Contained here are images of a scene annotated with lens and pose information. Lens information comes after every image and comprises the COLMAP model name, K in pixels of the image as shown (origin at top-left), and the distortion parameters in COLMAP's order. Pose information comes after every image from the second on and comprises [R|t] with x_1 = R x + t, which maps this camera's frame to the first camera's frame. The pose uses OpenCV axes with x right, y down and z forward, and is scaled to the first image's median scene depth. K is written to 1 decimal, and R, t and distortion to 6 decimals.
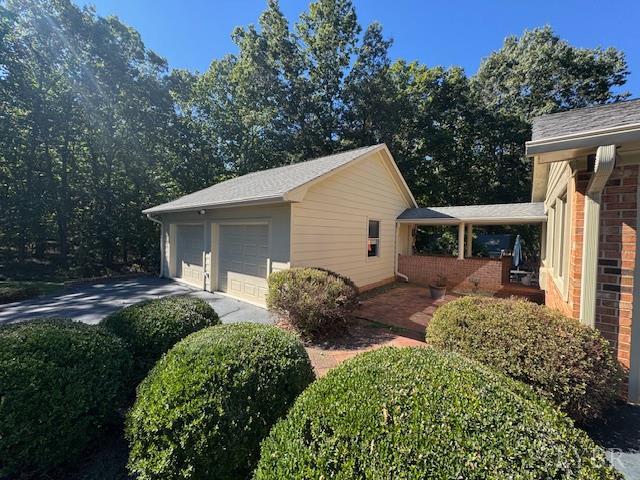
lens RADIAL K [[245.6, 0, 333.0], [0, 245.6, 240.5], [0, 0, 1]] dist [-0.024411, 0.015736]
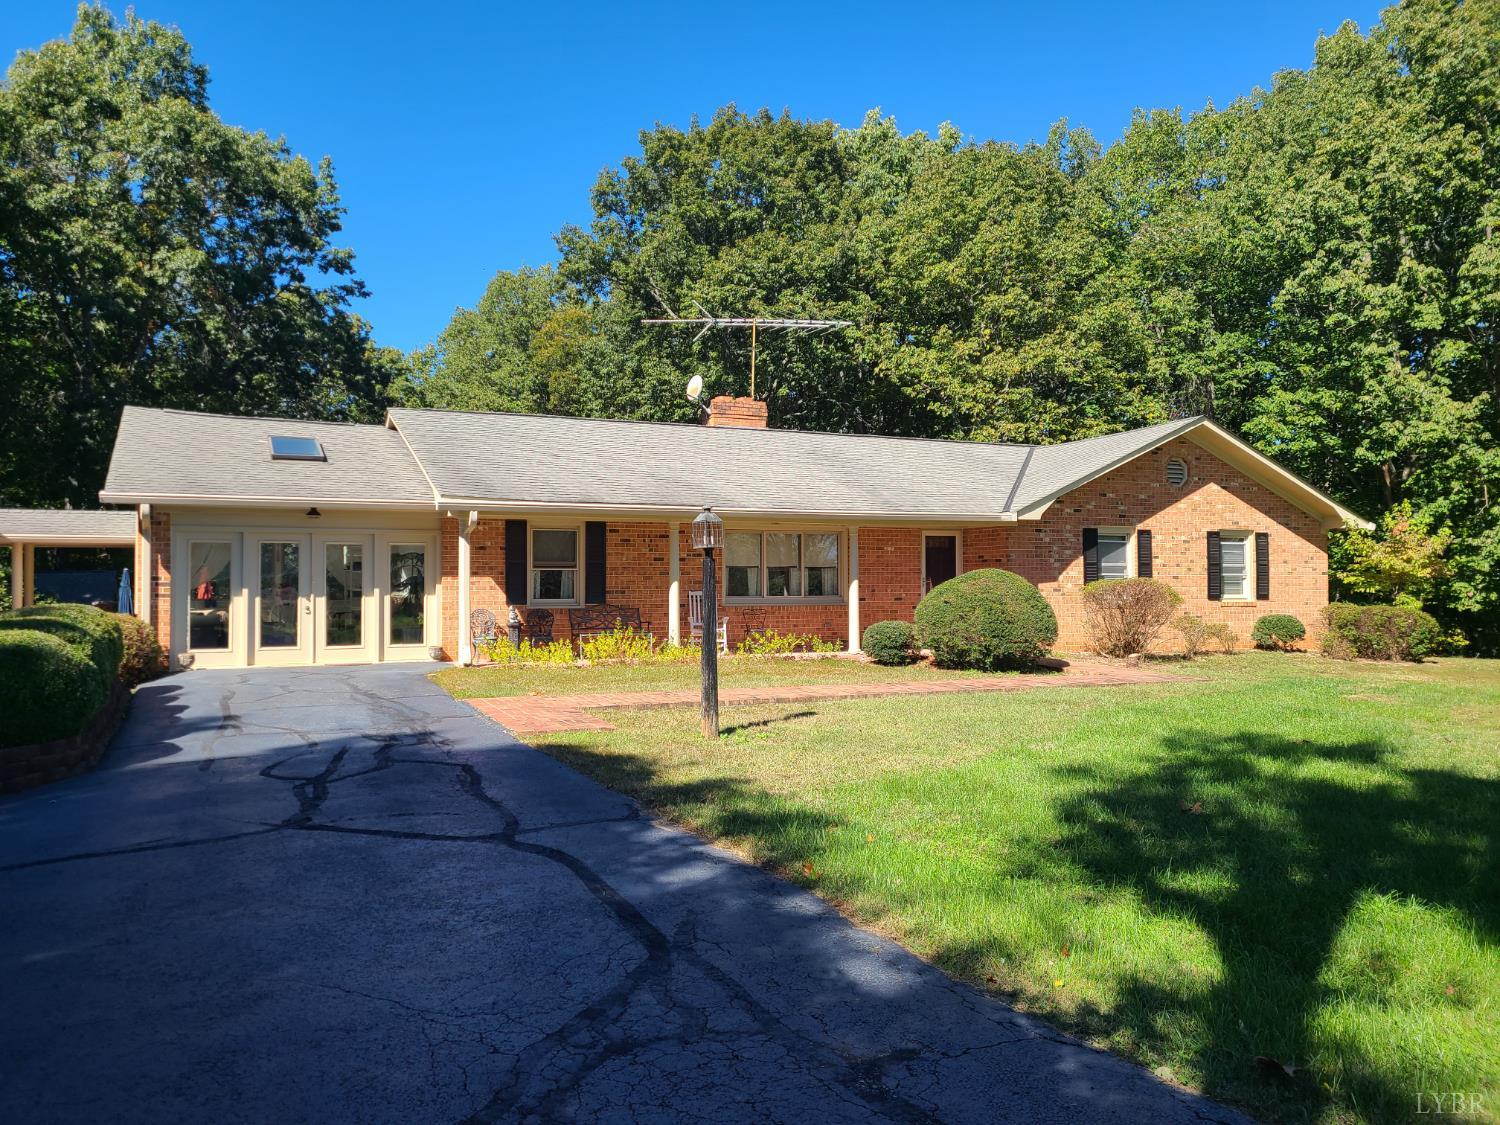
lens RADIAL K [[1142.3, 0, 745.4], [0, 1142.3, 566.9], [0, 0, 1]] dist [0.063767, -0.032262]
pose [[0.443897, -0.005794, 0.896059, -0.638193], [0.038009, 0.999201, -0.012368, 0.044417], [-0.895271, 0.039548, 0.443763, -0.949491]]
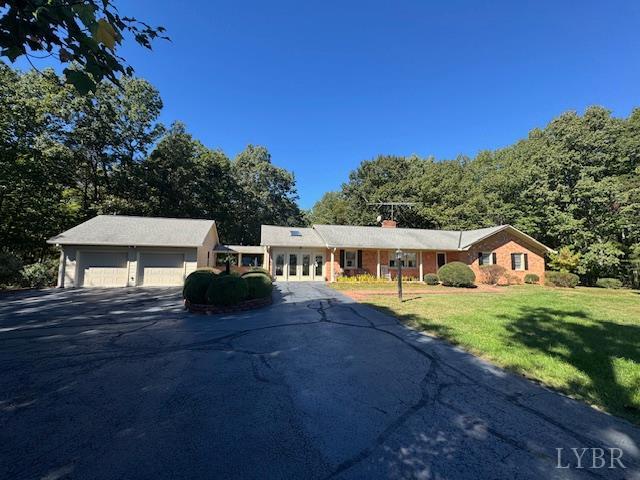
lens RADIAL K [[260.3, 0, 321.8], [0, 260.3, 237.9], [0, 0, 1]] dist [0.001604, -0.000292]
pose [[0.606956, 0.057368, 0.792662, -0.710786], [0.021086, 0.995878, -0.088221, 0.021833], [-0.794455, 0.070260, 0.603245, -0.859453]]
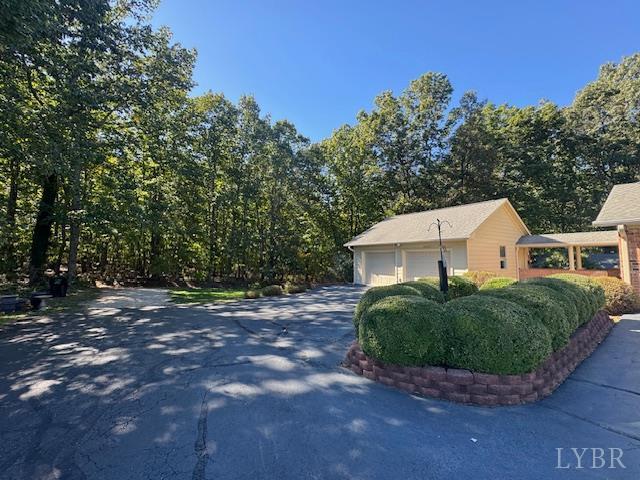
lens RADIAL K [[260.3, 0, 321.8], [0, 260.3, 237.9], [0, 0, 1]] dist [0.001604, -0.000292]
pose [[0.961430, -0.038745, -0.272305, -0.292877], [0.009445, 0.994095, -0.108097, 0.021833], [0.274886, 0.101356, 0.956120, -0.556295]]
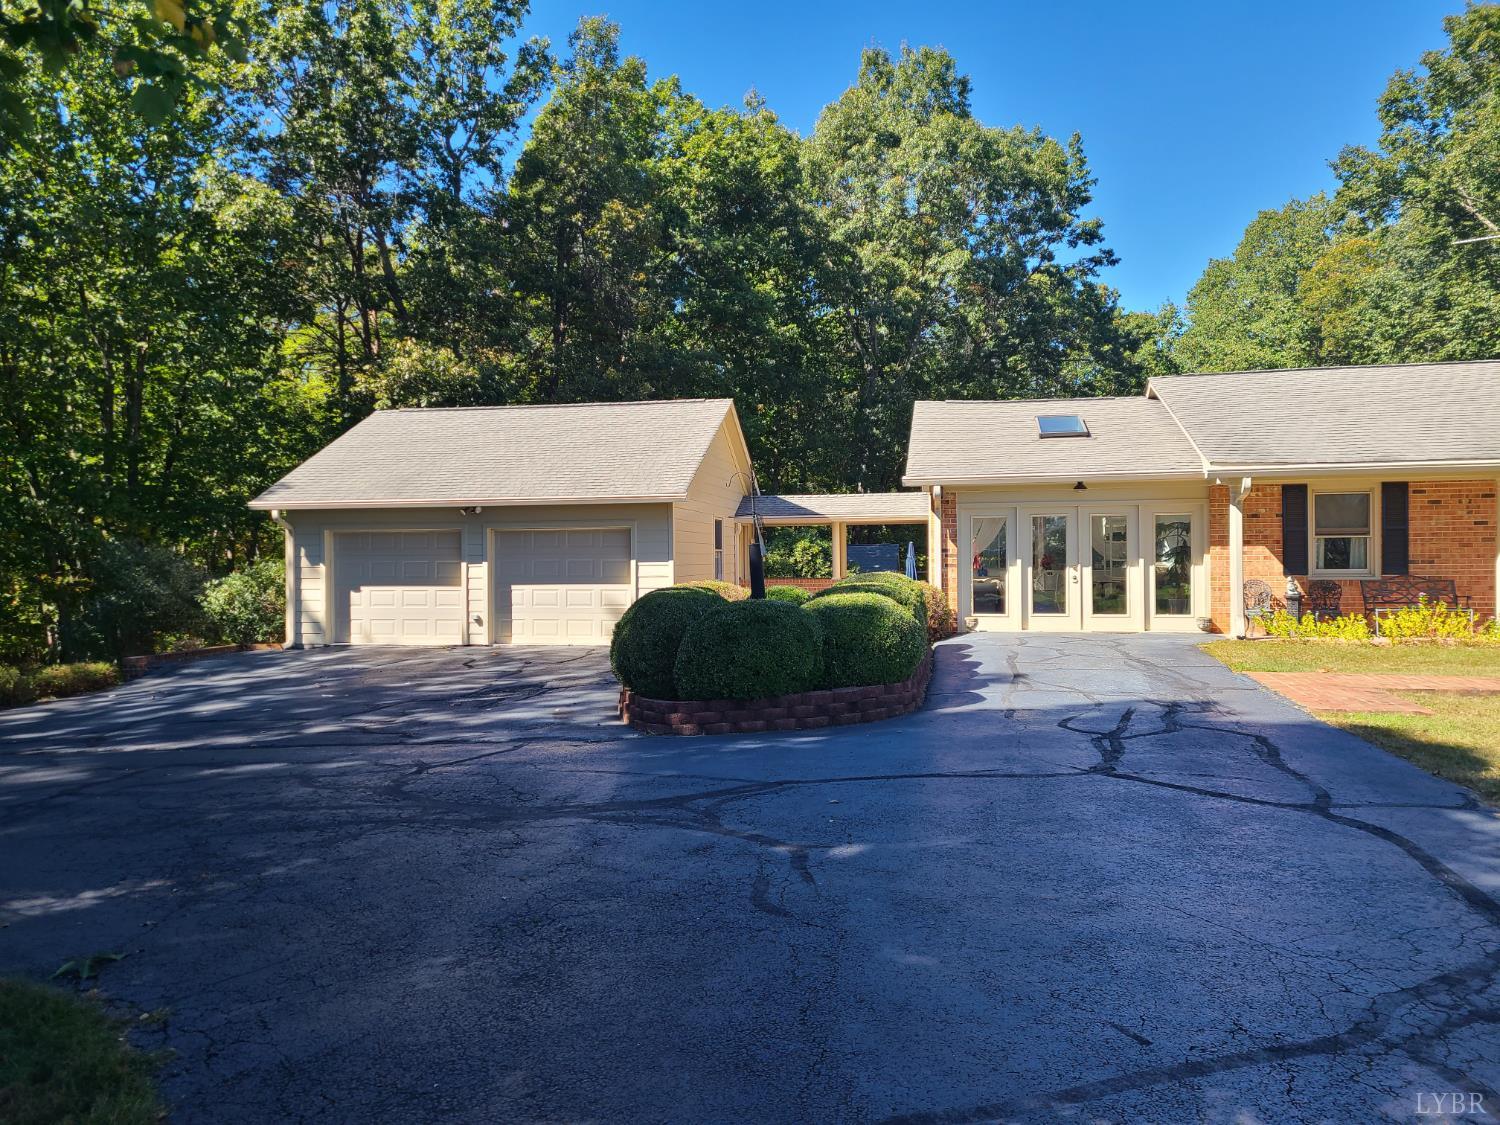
lens RADIAL K [[1157.1, 0, 721.8], [0, 1157.1, 549.0], [0, 0, 1]] dist [0.104333, -0.092913]
pose [[0.888807, -0.022304, 0.457739, -0.701455], [0.039139, 0.998860, -0.027326, 0.043758], [-0.456607, 0.042203, 0.888667, -0.972063]]
